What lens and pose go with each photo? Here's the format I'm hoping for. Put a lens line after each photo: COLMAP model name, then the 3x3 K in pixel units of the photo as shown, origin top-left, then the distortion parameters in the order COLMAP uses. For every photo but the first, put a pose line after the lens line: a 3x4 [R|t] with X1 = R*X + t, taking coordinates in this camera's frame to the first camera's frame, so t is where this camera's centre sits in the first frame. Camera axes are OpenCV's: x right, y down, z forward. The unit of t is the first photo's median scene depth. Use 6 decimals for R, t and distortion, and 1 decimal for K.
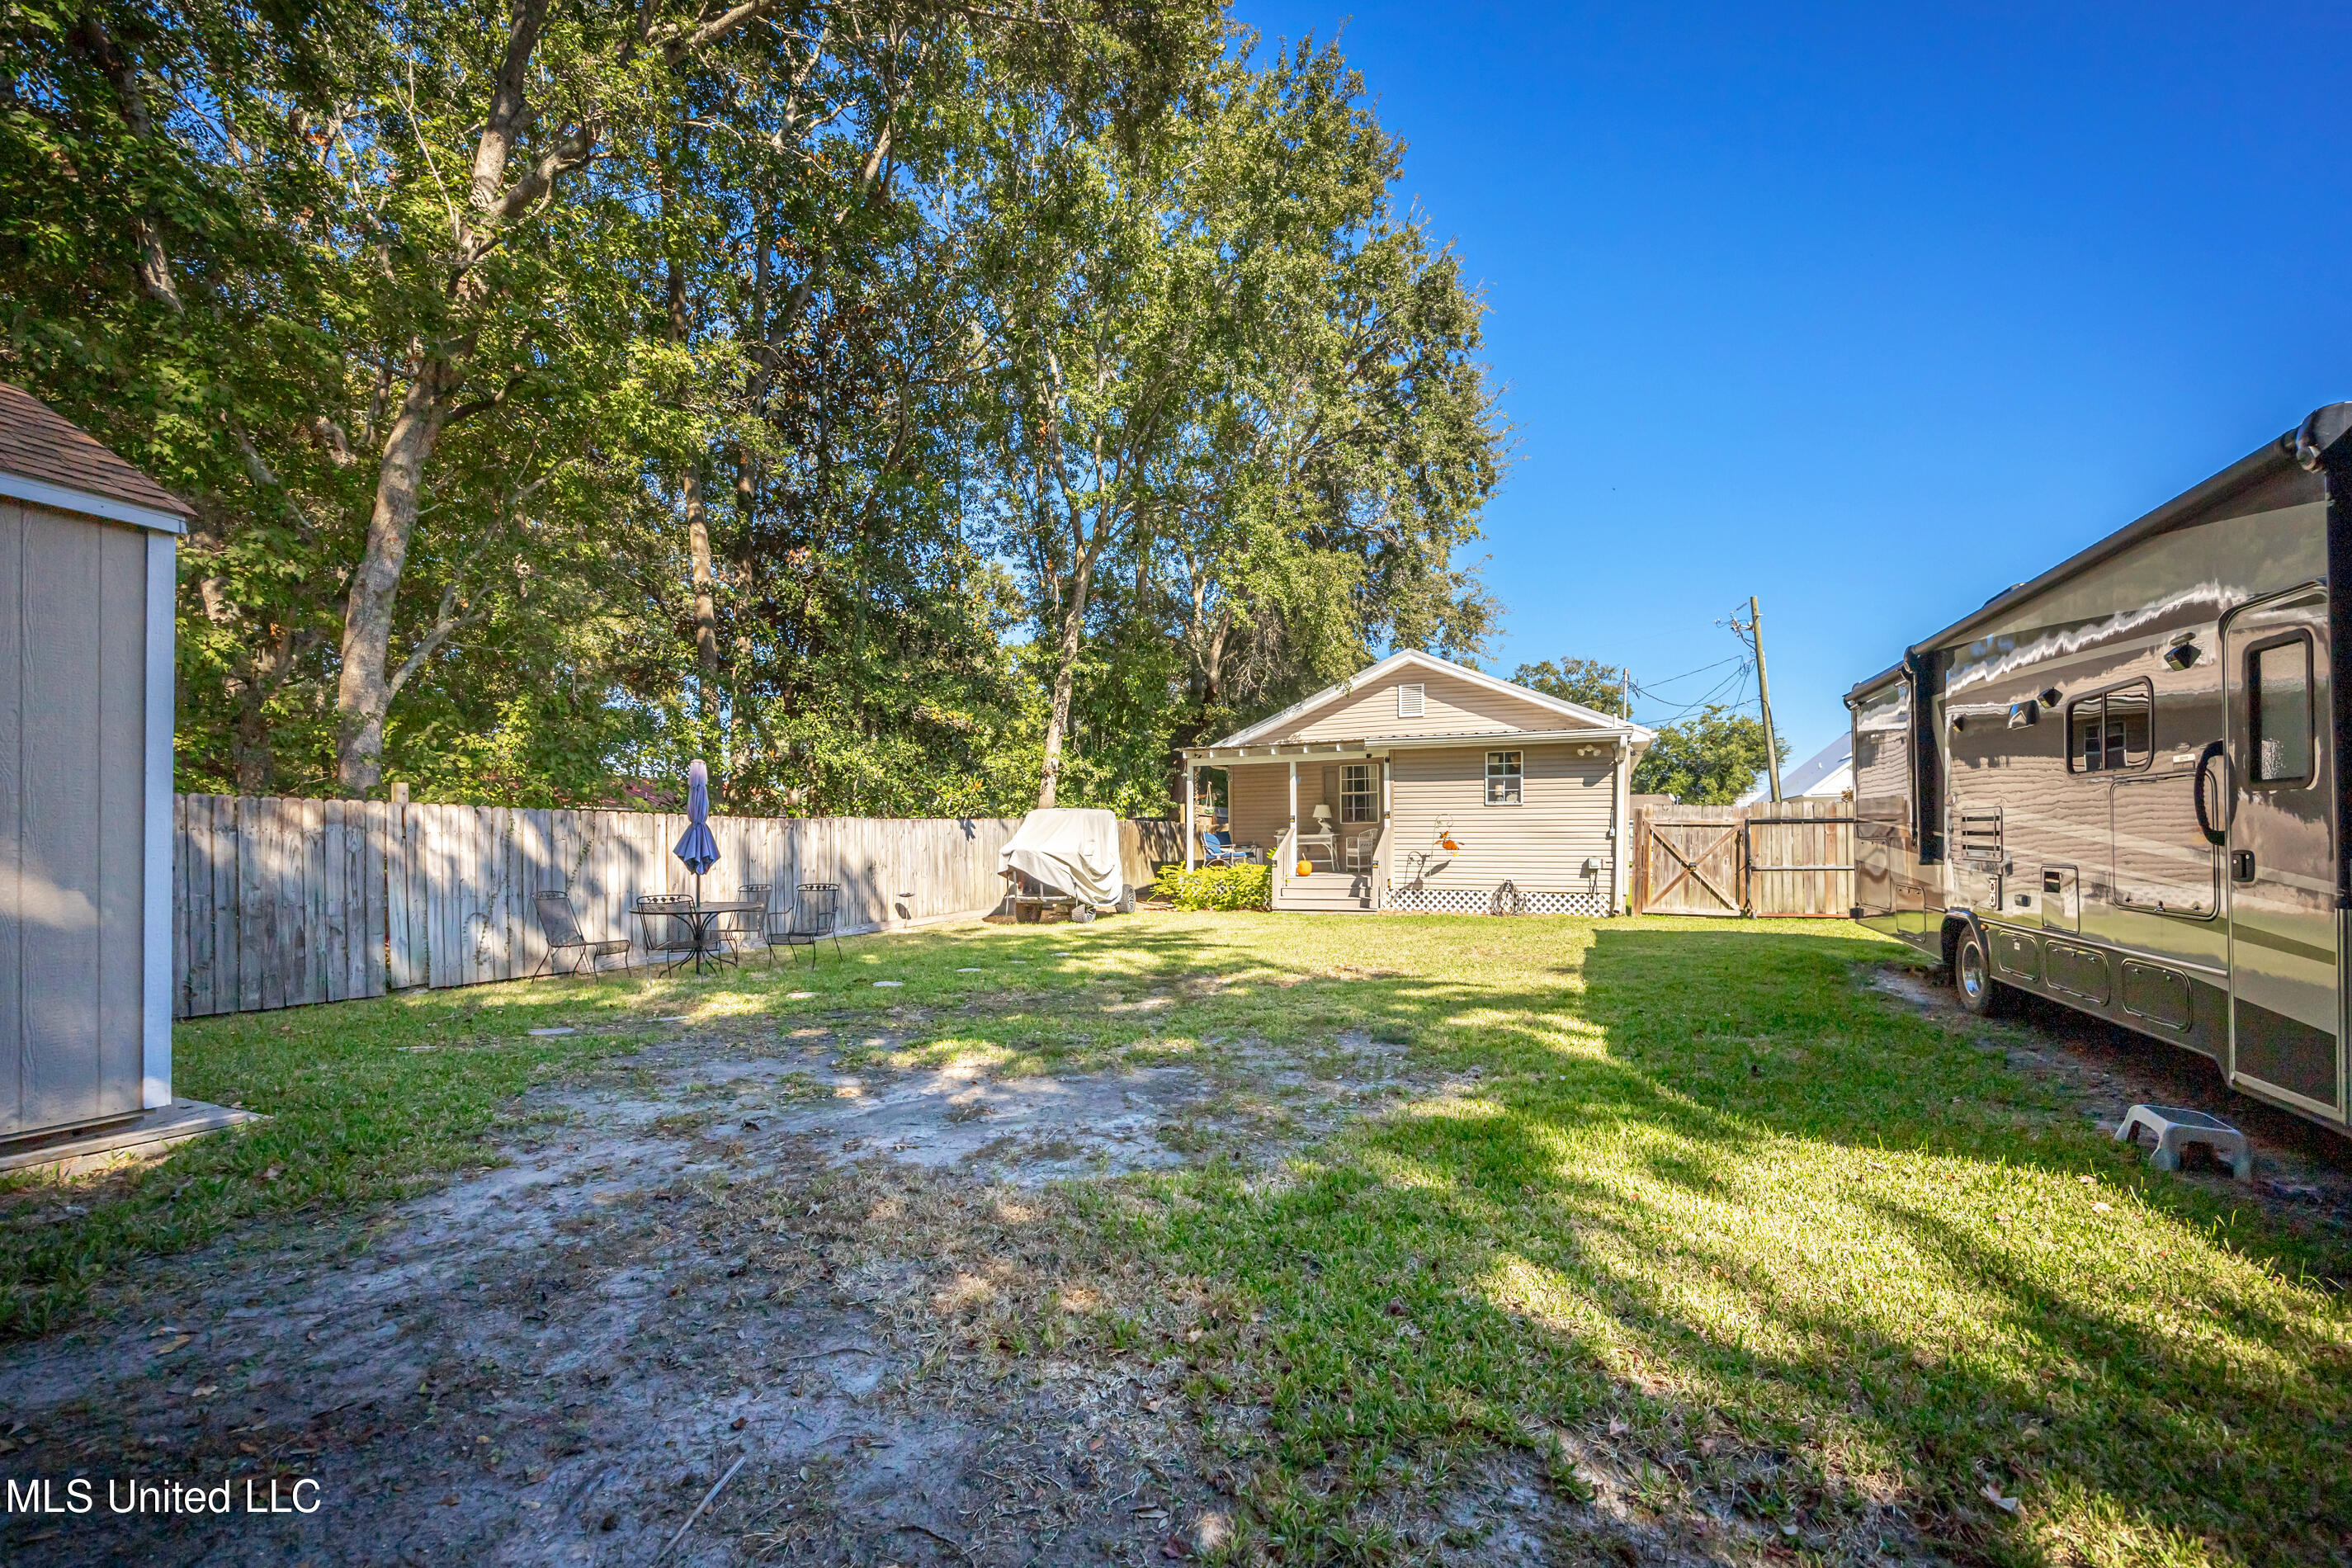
lens RADIAL K [[940.6, 0, 1176.0], [0, 940.6, 848.5], [0, 0, 1]] dist [0.000263, 0.000011]
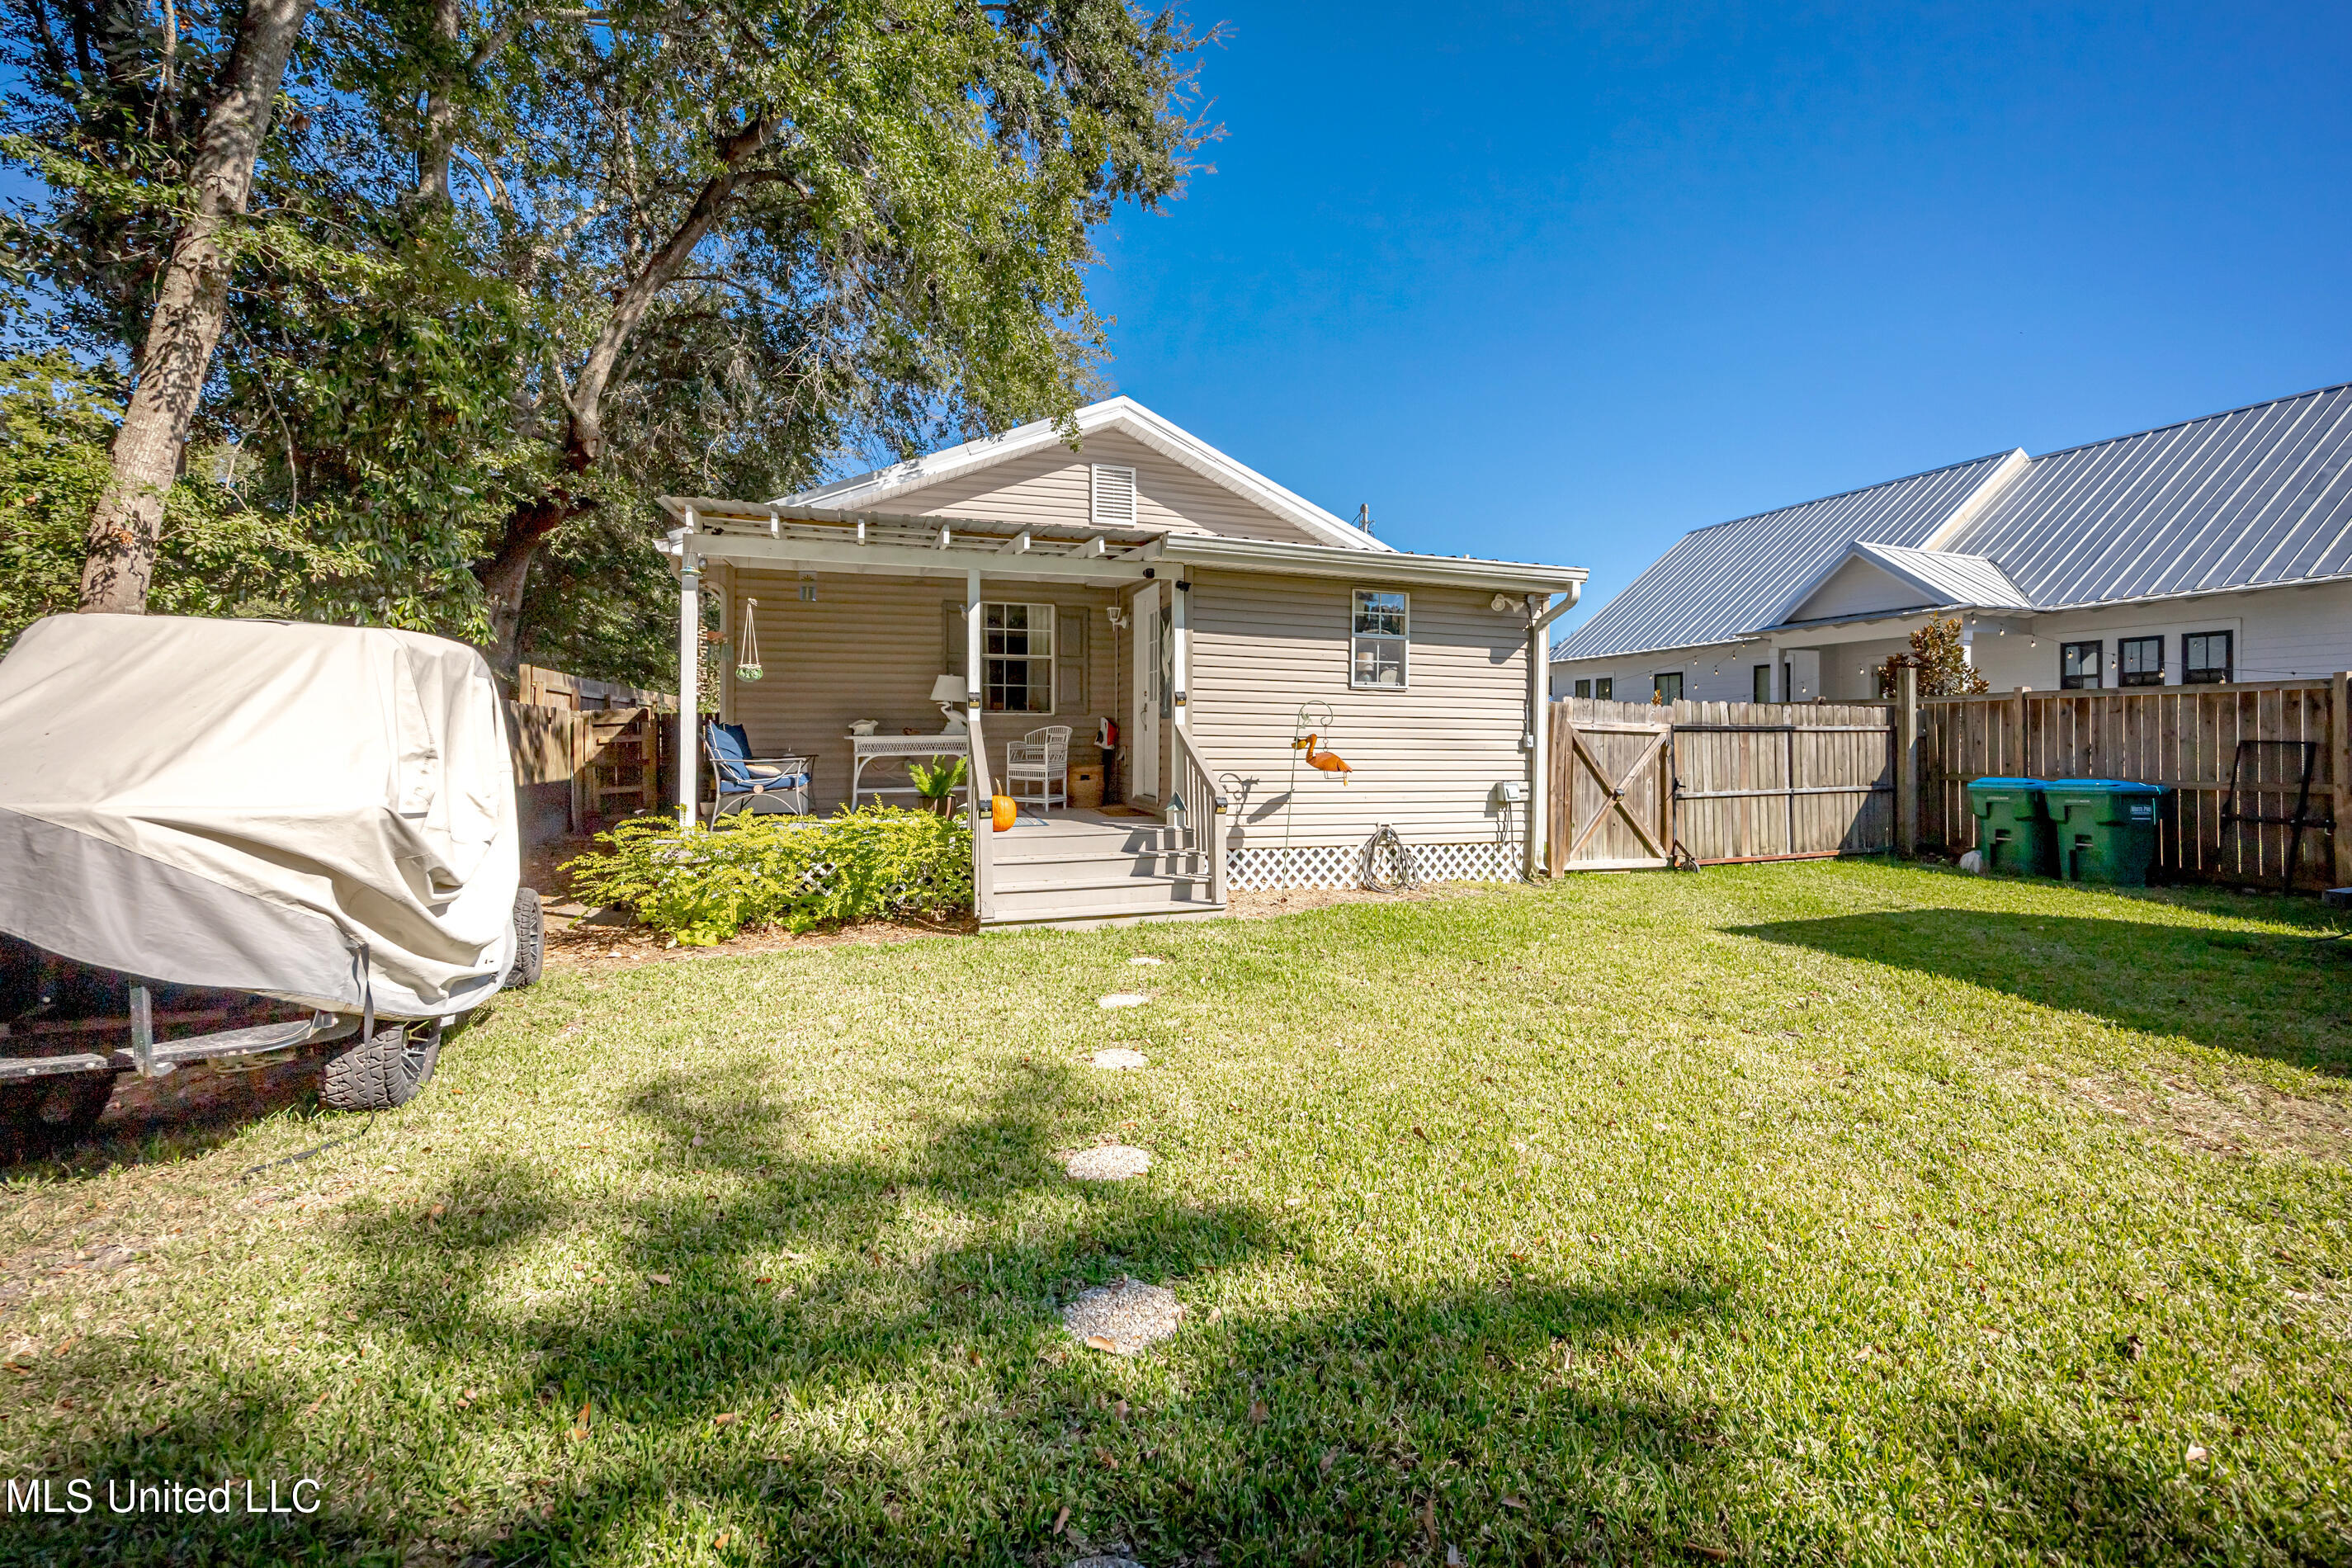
lens RADIAL K [[947.0, 0, 1187.5], [0, 947.0, 742.5], [0, 0, 1]] dist [-0.001689, -0.000156]
pose [[0.741375, 0.008468, 0.671038, -0.105840], [-0.006992, 0.999964, -0.004894, -0.011318], [-0.671055, -0.001064, 0.741407, 0.660163]]
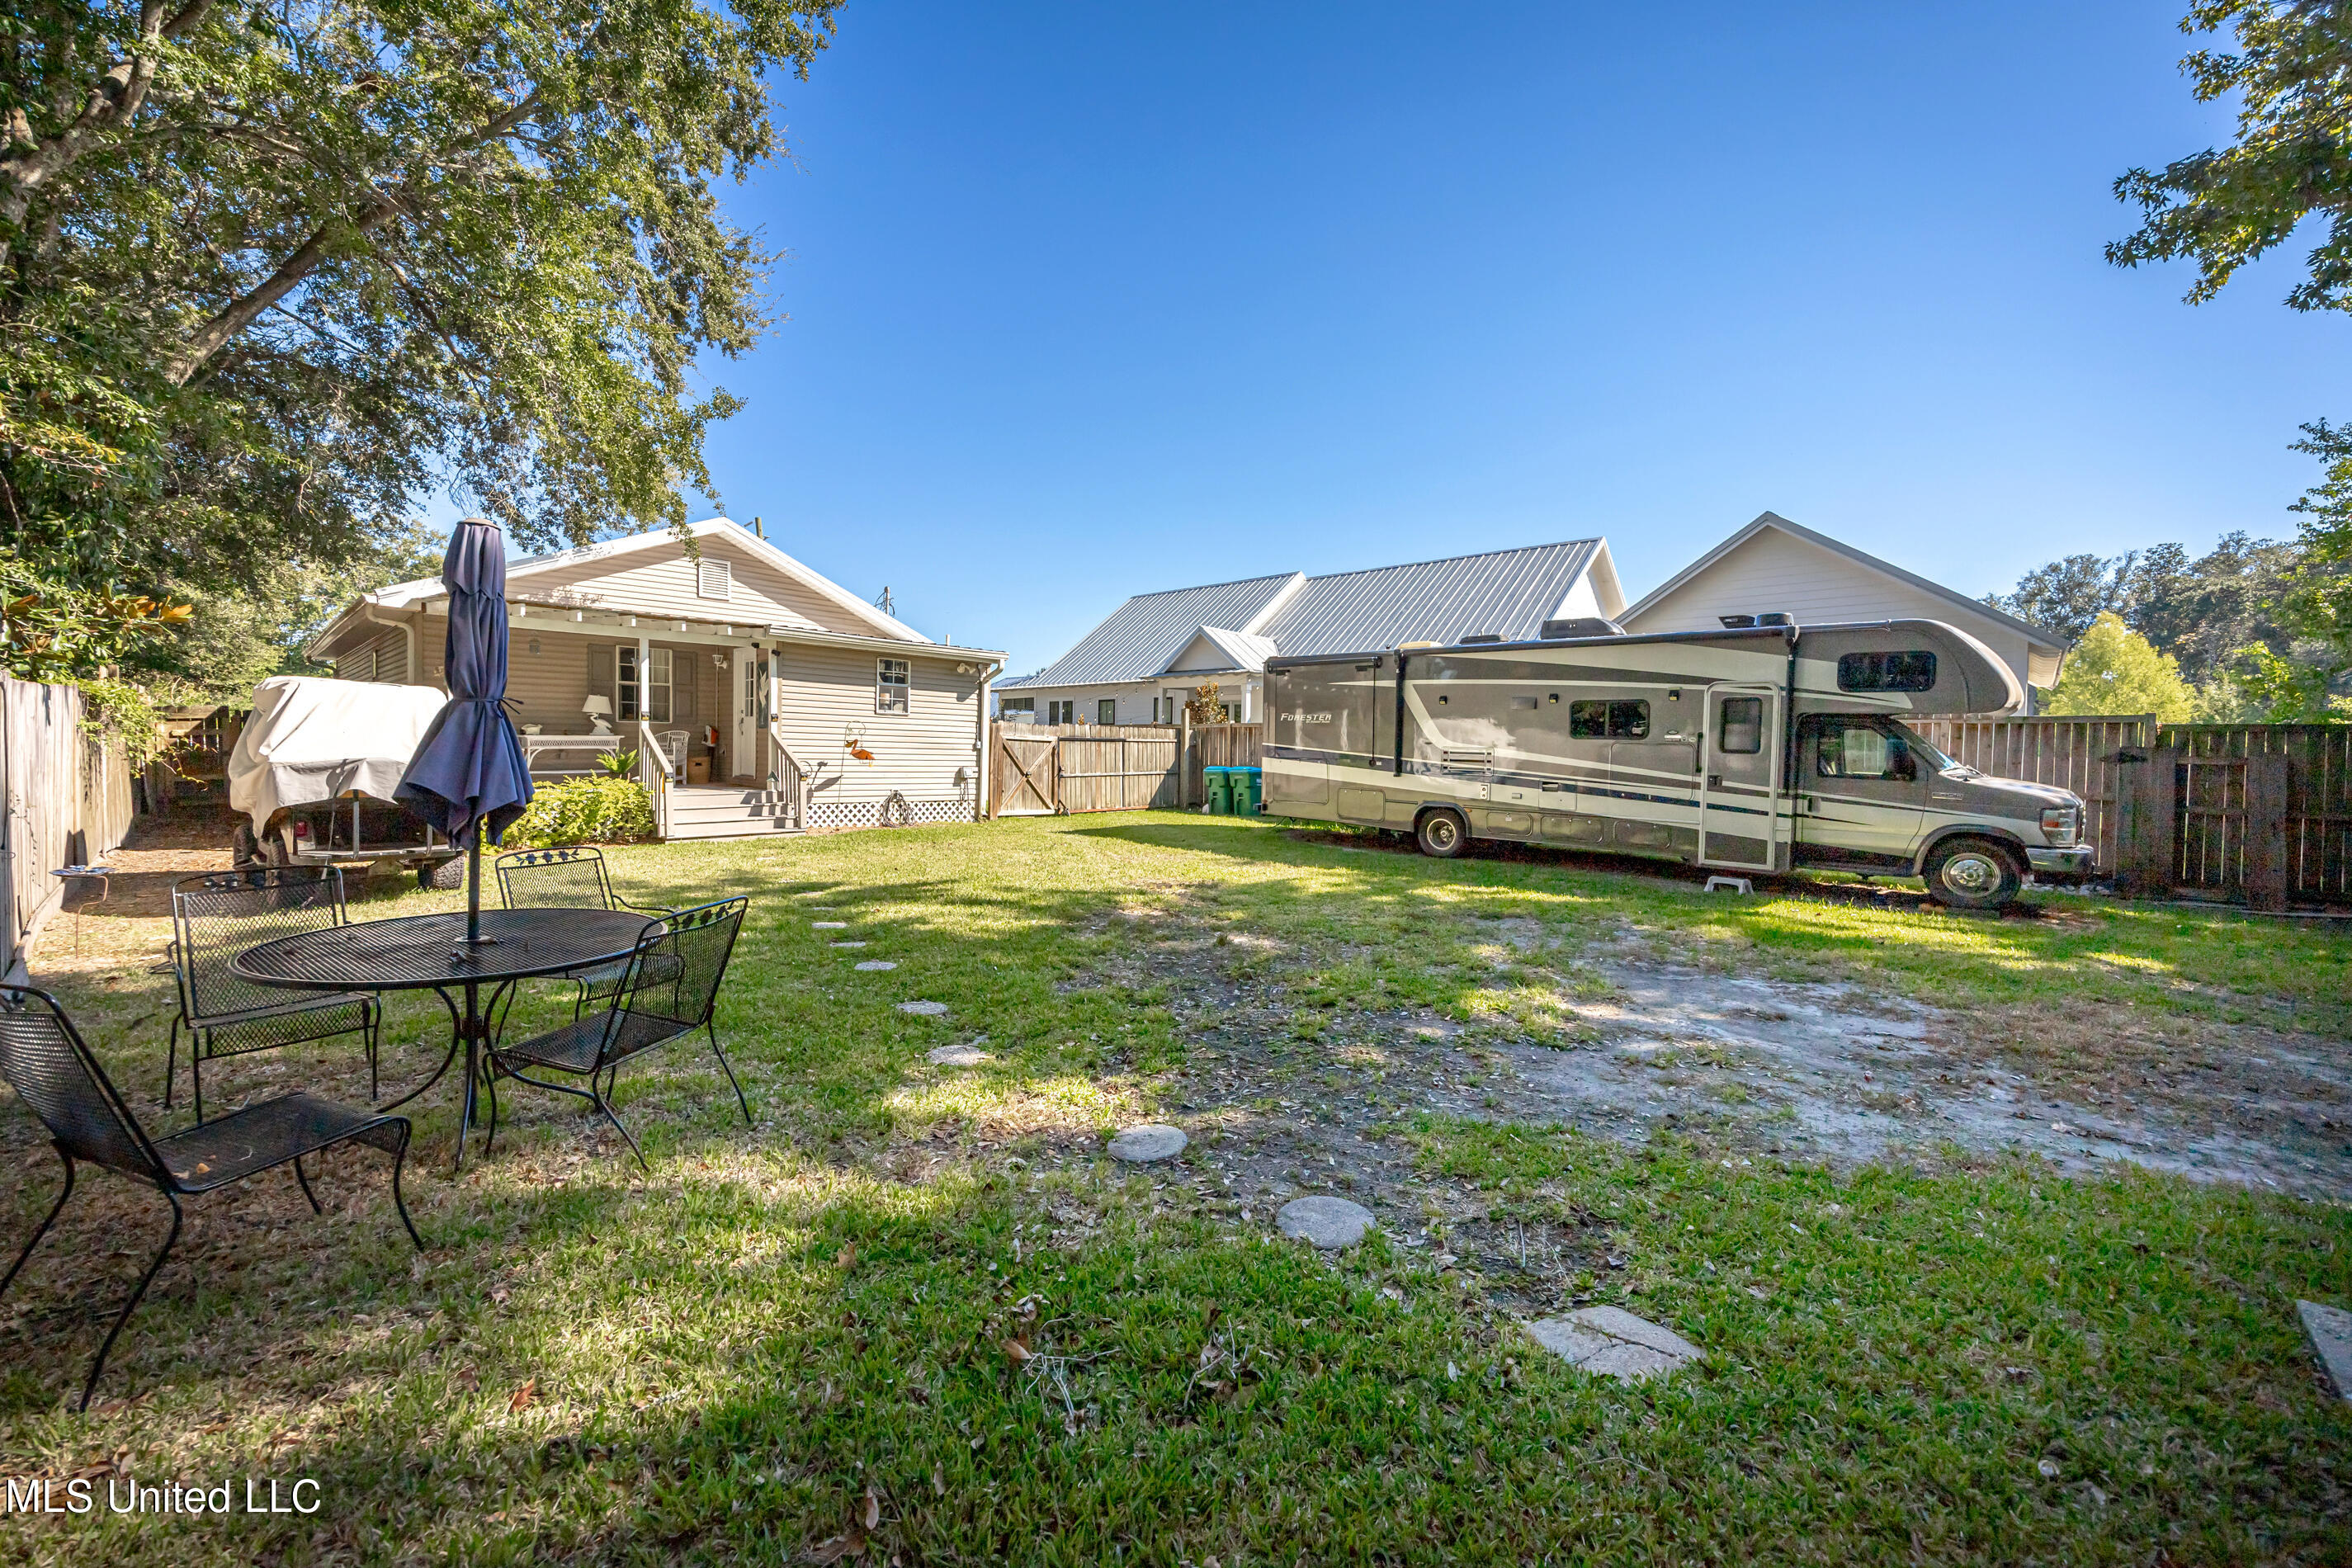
lens RADIAL K [[926.5, 0, 1184.4], [0, 926.5, 765.4], [0, 0, 1]] dist [0.000512, 0.000033]
pose [[0.341210, -0.003618, 0.939980, -0.453561], [-0.016144, 0.999823, 0.009709, -0.007172], [-0.939848, -0.018488, 0.341091, 0.381209]]
